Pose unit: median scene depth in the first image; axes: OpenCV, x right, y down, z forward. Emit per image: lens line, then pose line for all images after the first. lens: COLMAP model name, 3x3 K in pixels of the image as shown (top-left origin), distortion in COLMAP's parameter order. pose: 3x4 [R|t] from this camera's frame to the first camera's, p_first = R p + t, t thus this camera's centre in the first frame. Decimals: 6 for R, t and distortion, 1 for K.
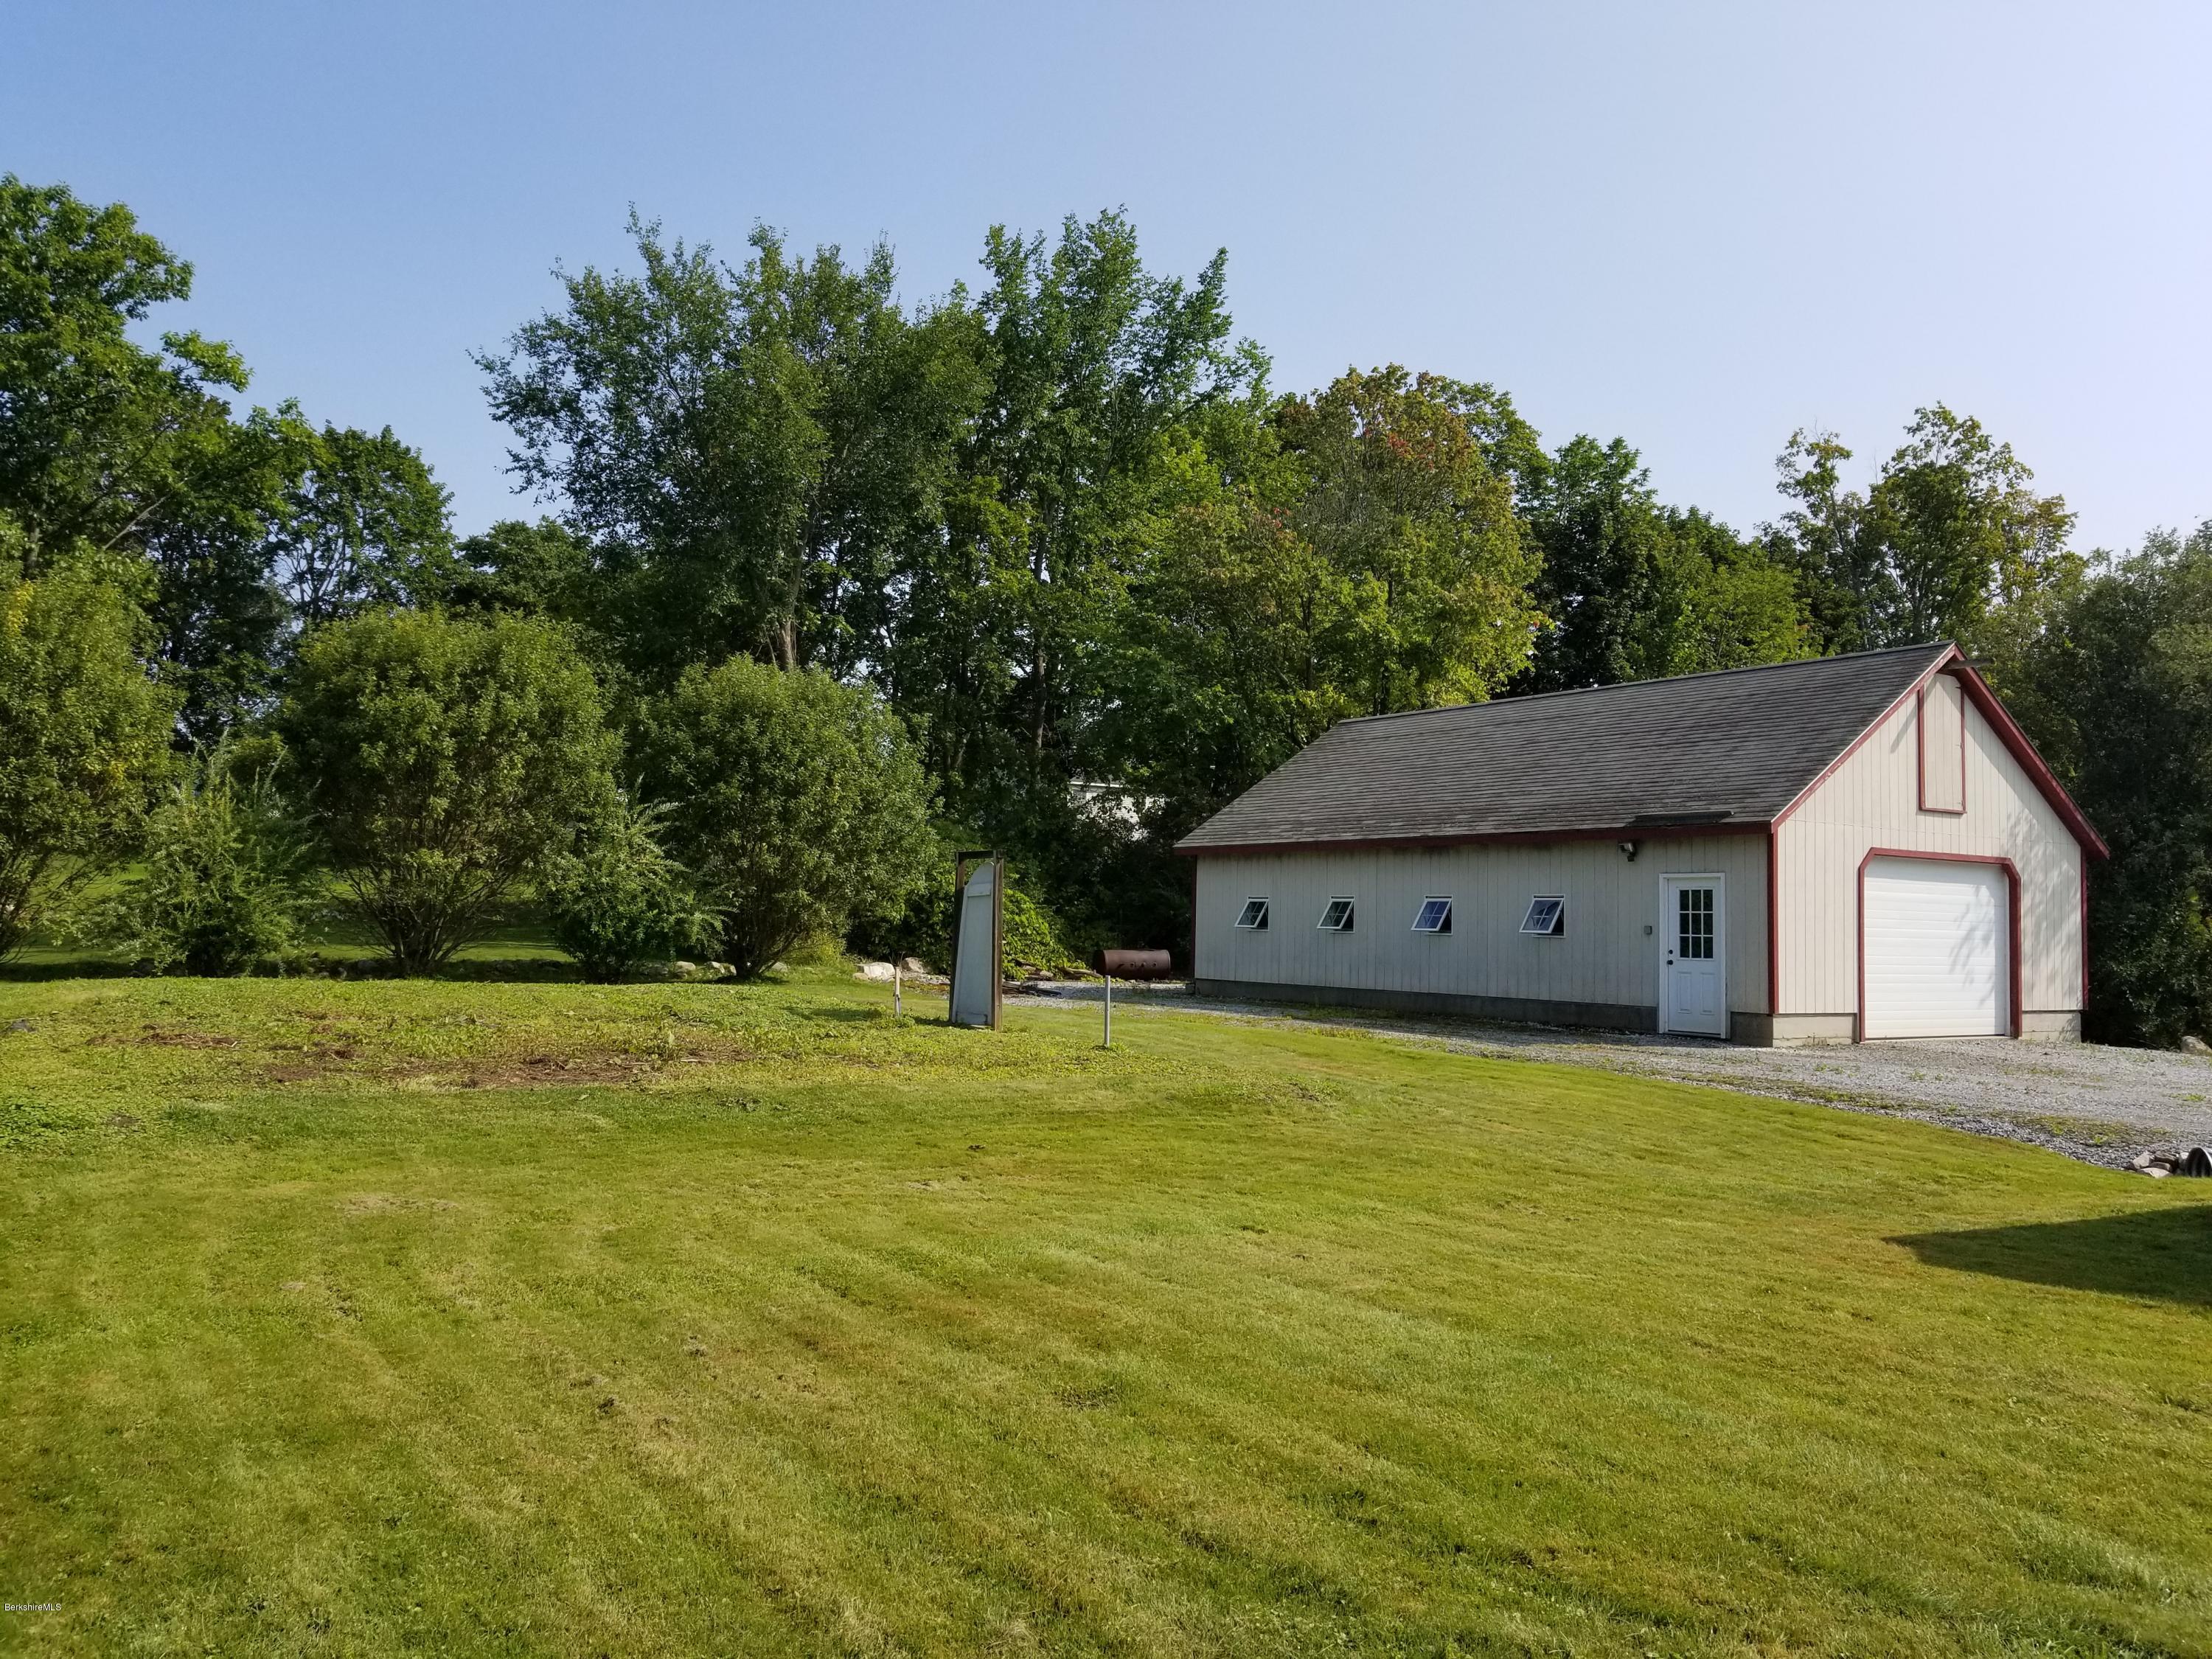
lens RADIAL K [[1729.3, 0, 1110.0], [0, 1729.3, 827.3], [0, 0, 1]] dist [0.004413, 0.000781]
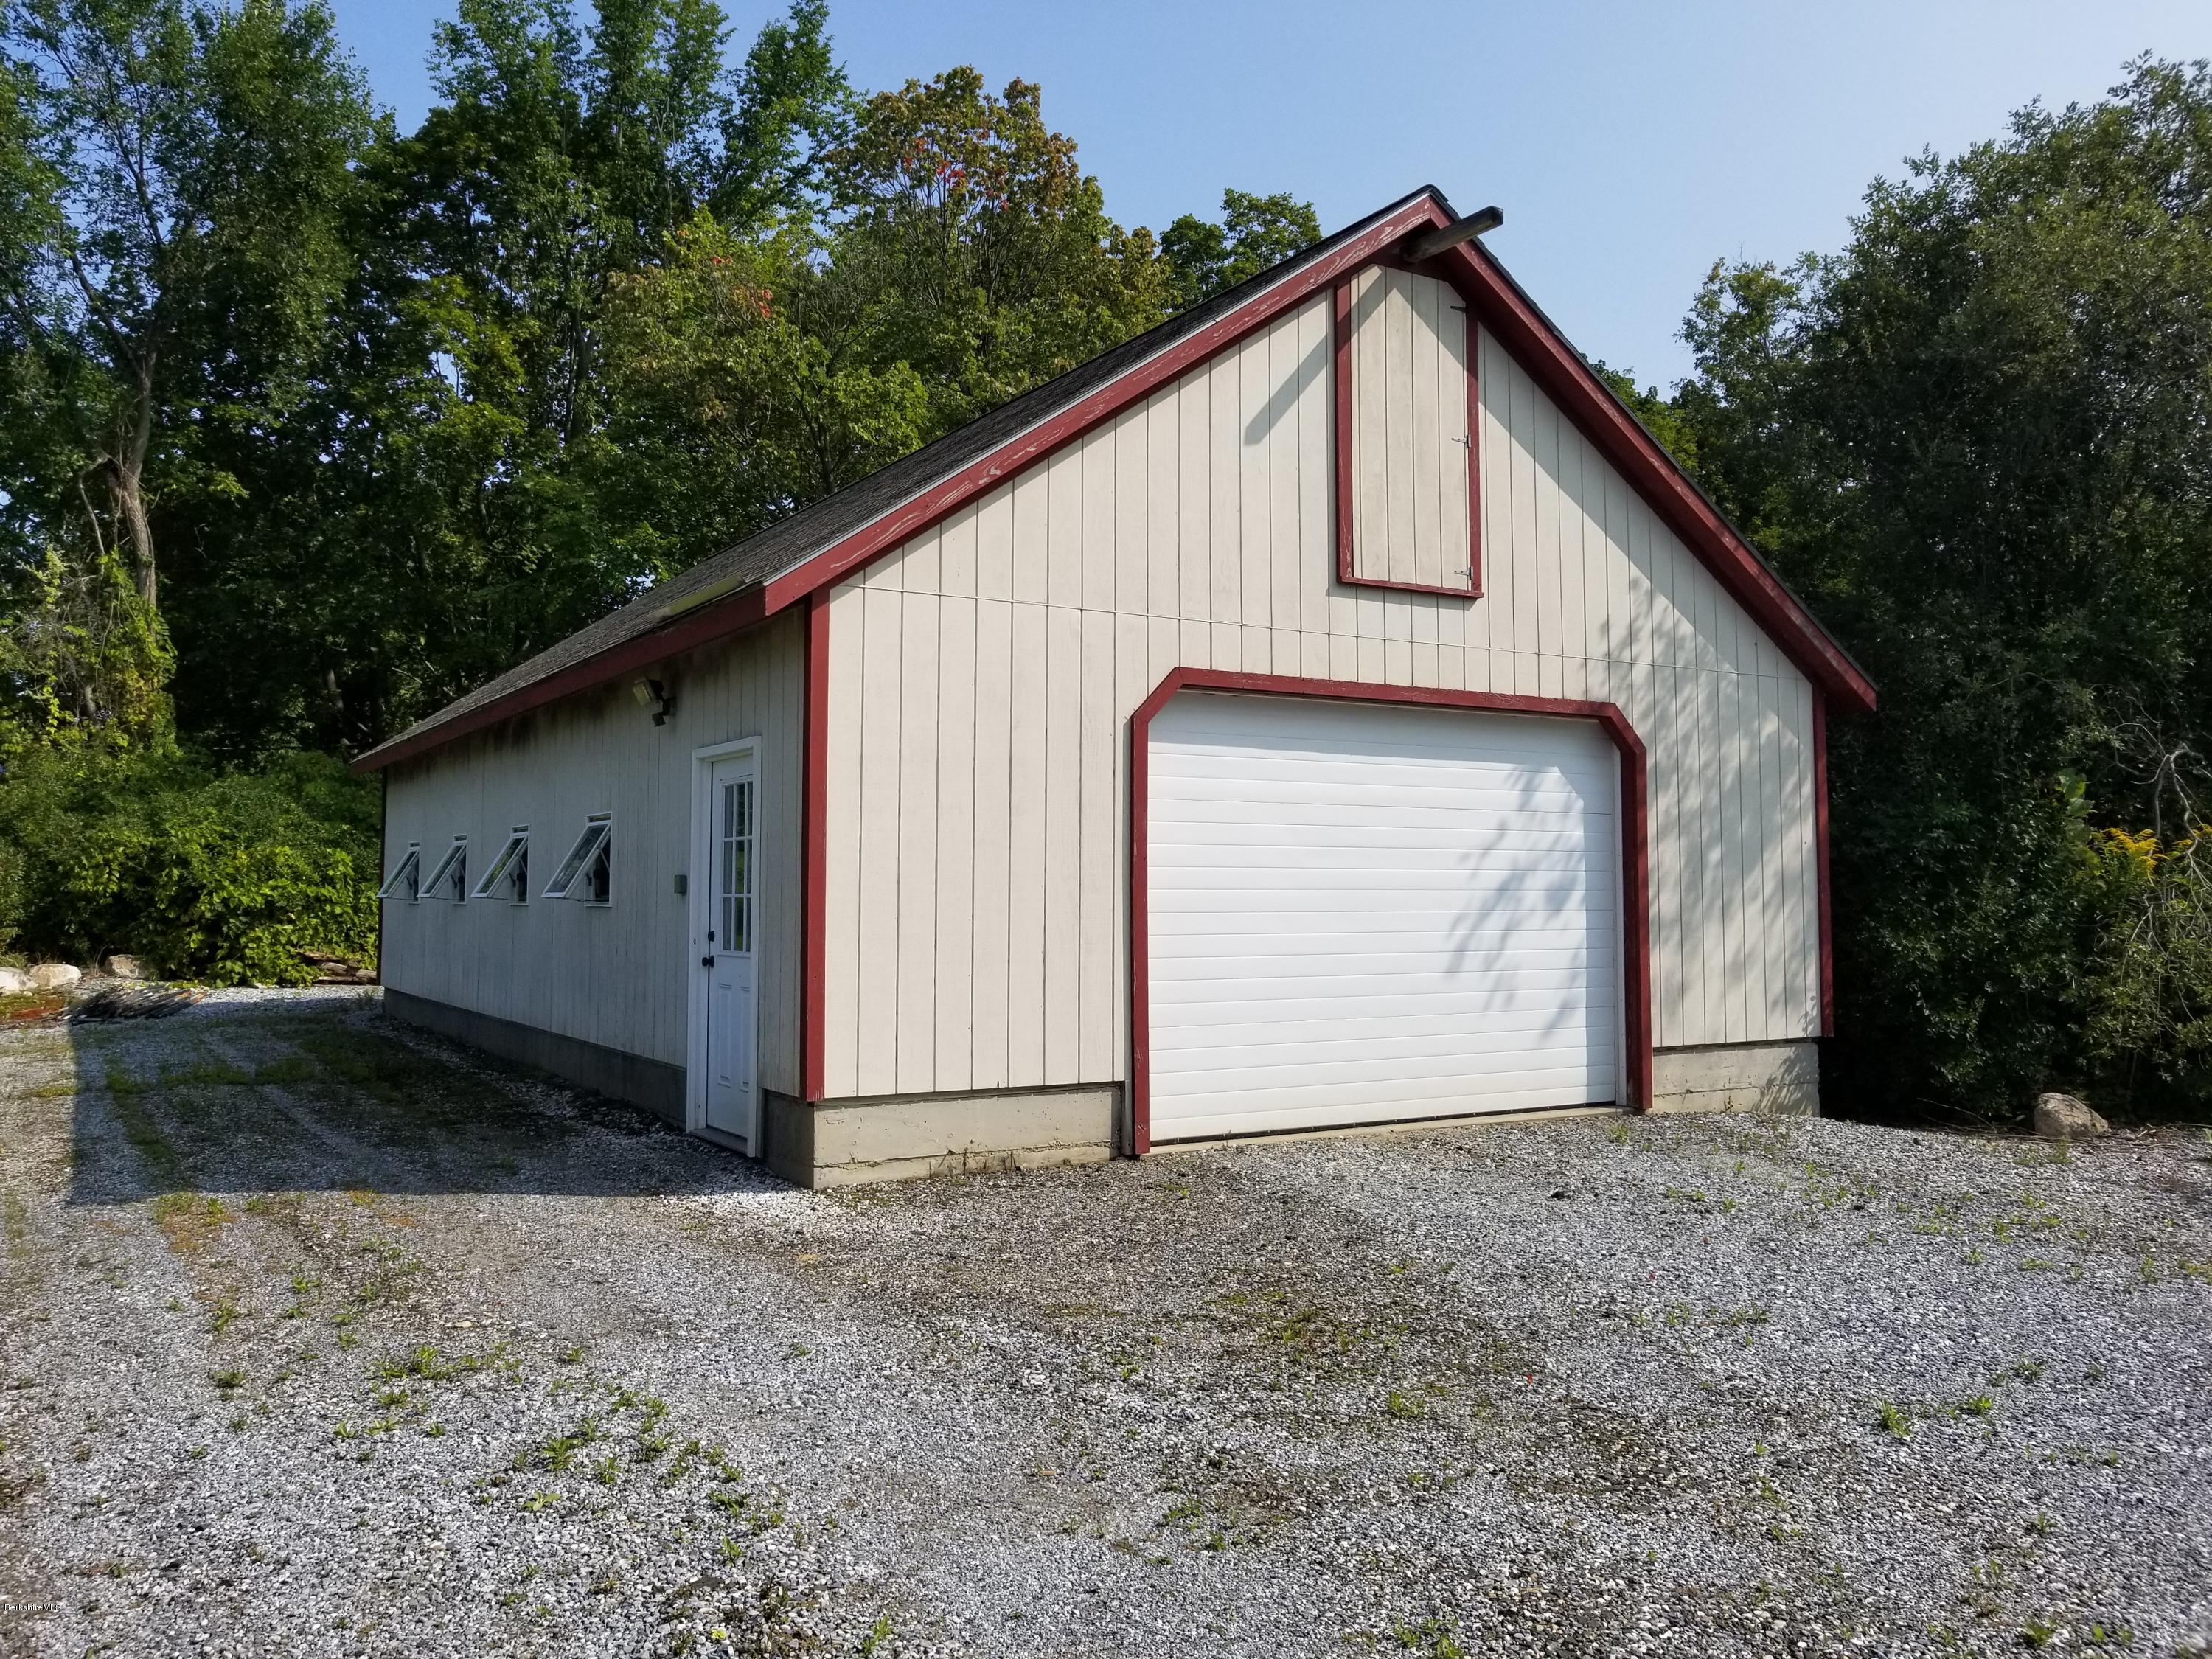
lens RADIAL K [[1717.3, 0, 1099.4], [0, 1717.3, 771.6], [0, 0, 1]] dist [-0.004235, -0.004173]
pose [[0.998513, -0.026559, -0.047611, 0.265472], [0.025800, 0.999531, -0.016482, 0.025424], [0.048026, 0.015229, 0.998730, 0.360360]]
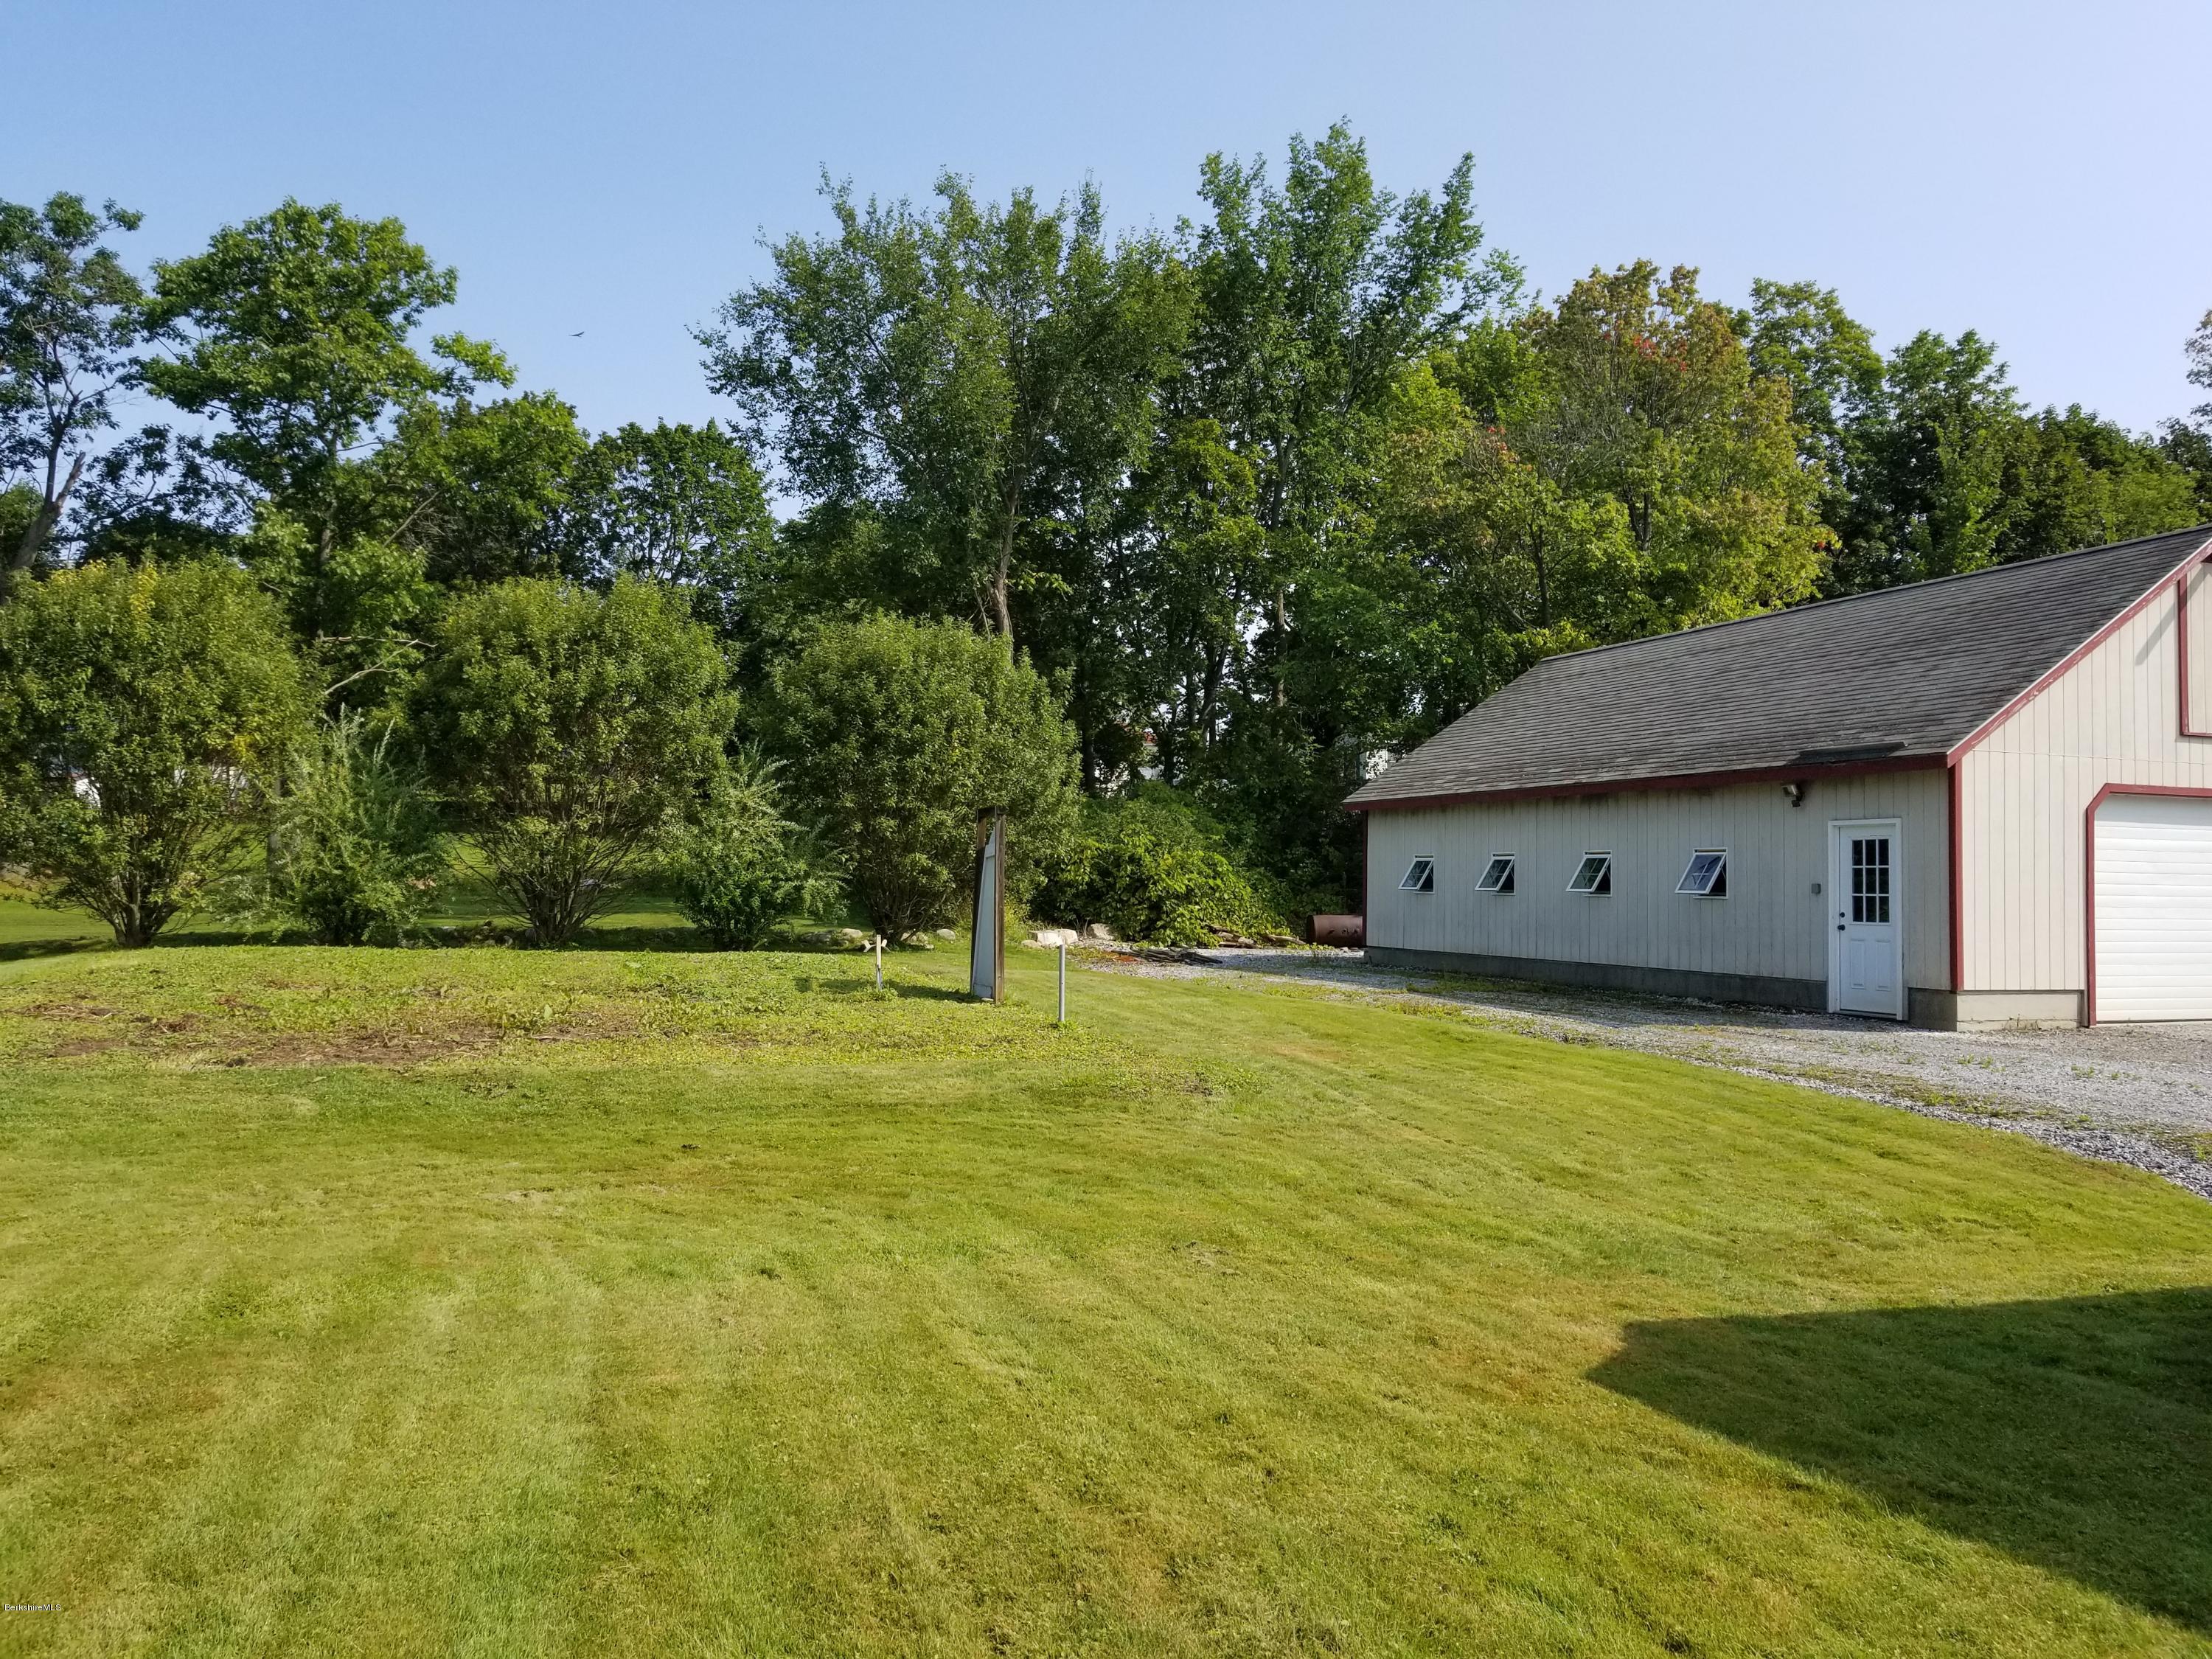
lens RADIAL K [[1723.9, 0, 1110.6], [0, 1723.9, 819.0], [0, 0, 1]] dist [0.002097, -0.004613]
pose [[0.973612, -0.016402, -0.227619, 0.104266], [0.019683, 0.999732, 0.012151, 0.005633], [0.227359, -0.016311, 0.973674, 0.071586]]
